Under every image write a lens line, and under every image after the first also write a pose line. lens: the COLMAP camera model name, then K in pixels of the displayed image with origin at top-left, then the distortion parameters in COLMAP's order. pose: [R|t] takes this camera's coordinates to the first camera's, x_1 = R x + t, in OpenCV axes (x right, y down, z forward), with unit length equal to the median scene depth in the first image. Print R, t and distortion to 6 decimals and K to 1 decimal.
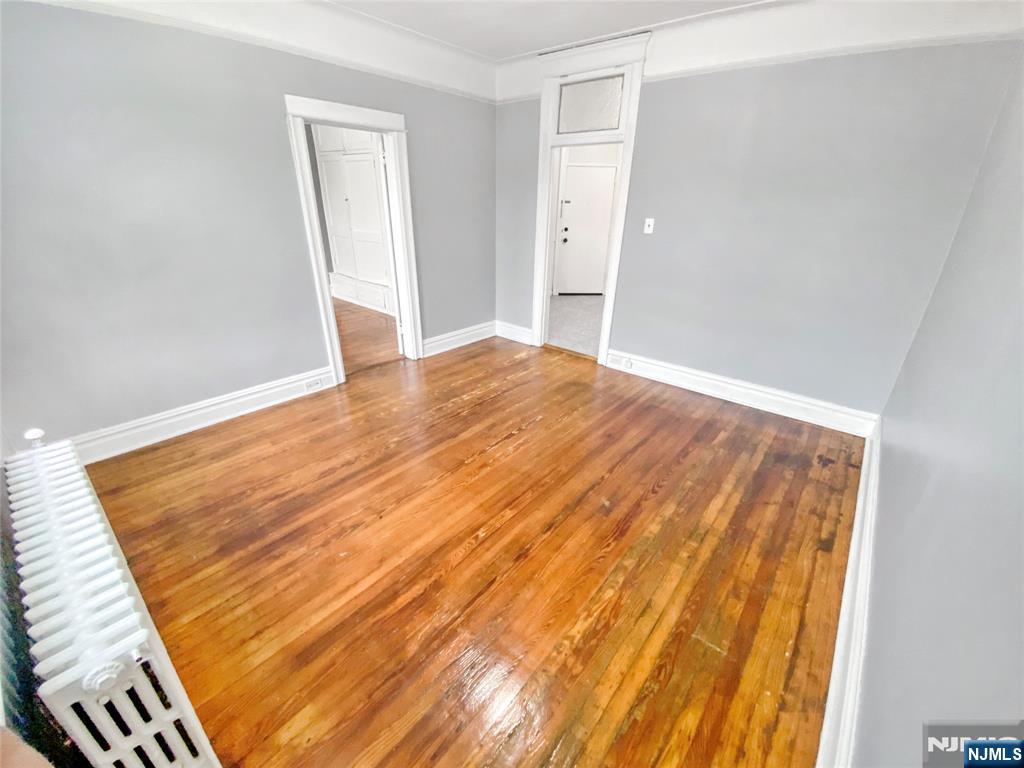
lens RADIAL K [[418.8, 0, 512.0], [0, 418.8, 384.0], [0, 0, 1]] dist [0.008895, -0.015066]
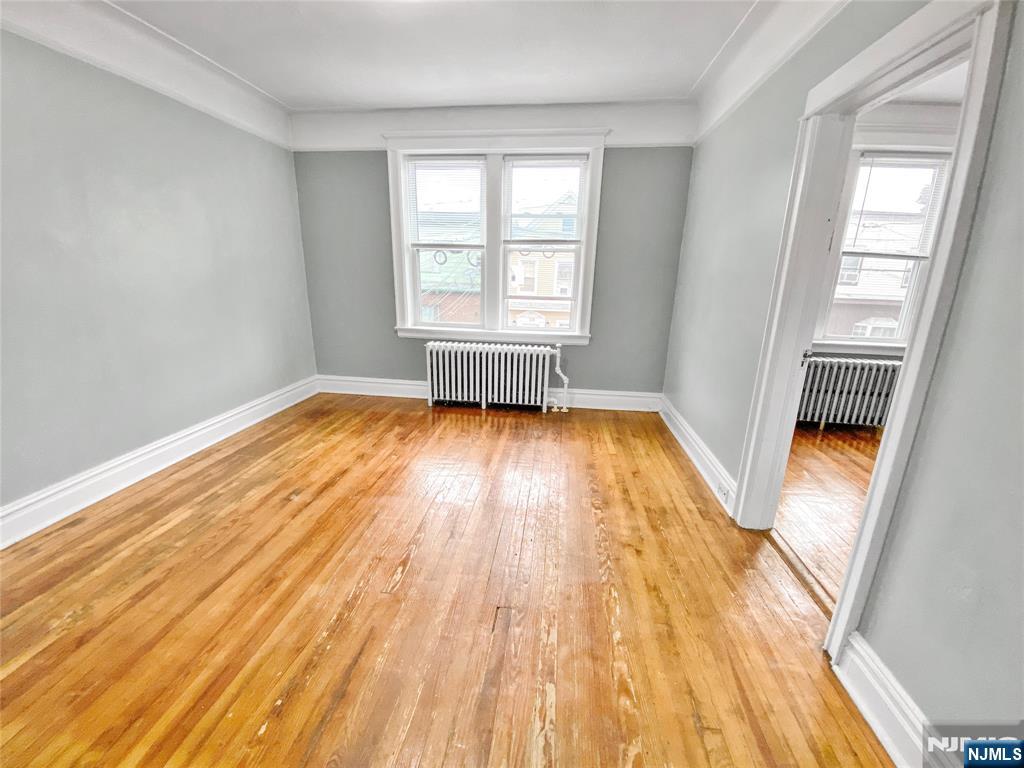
lens RADIAL K [[418.8, 0, 512.0], [0, 418.8, 384.0], [0, 0, 1]] dist [0.008895, -0.015066]
pose [[-0.839507, 0.104037, -0.533295, 0.300672], [-0.258607, 0.786694, 0.560567, -0.697568], [0.477860, 0.608513, -0.633531, 1.781171]]
